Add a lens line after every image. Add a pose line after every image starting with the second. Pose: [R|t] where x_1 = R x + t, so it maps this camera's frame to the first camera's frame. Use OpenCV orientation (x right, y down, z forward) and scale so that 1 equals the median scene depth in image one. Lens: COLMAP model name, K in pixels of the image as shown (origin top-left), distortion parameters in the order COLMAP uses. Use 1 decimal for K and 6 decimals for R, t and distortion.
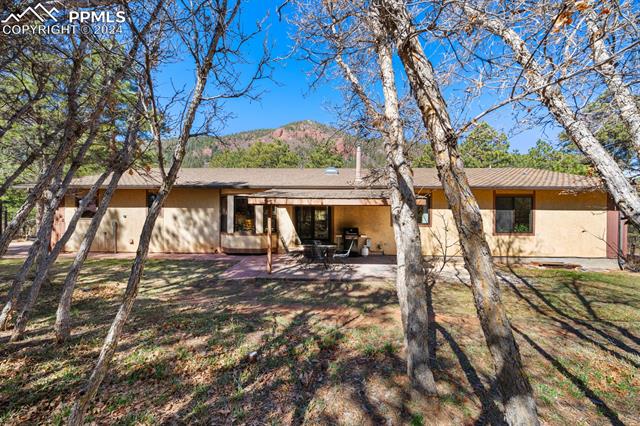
lens RADIAL K [[219.5, 0, 331.4], [0, 219.5, 223.5], [0, 0, 1]] dist [-0.008197, -0.000140]
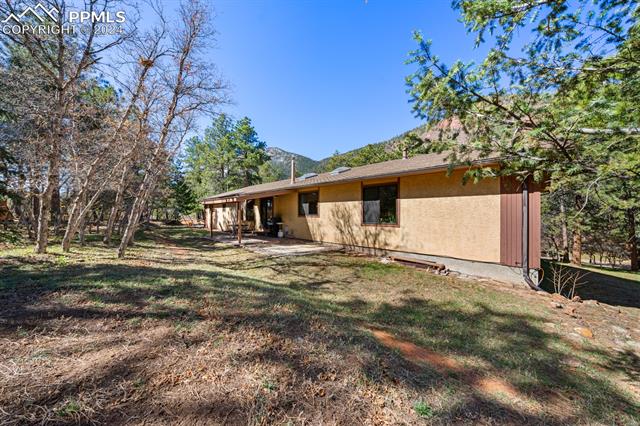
lens RADIAL K [[219.5, 0, 319.1], [0, 219.5, 215.4], [0, 0, 1]] dist [-0.008197, -0.000140]
pose [[0.737749, -0.003697, -0.675065, 1.284016], [-0.001196, 0.999976, -0.006784, 0.011688], [0.675074, 0.005812, 0.737727, 0.114843]]
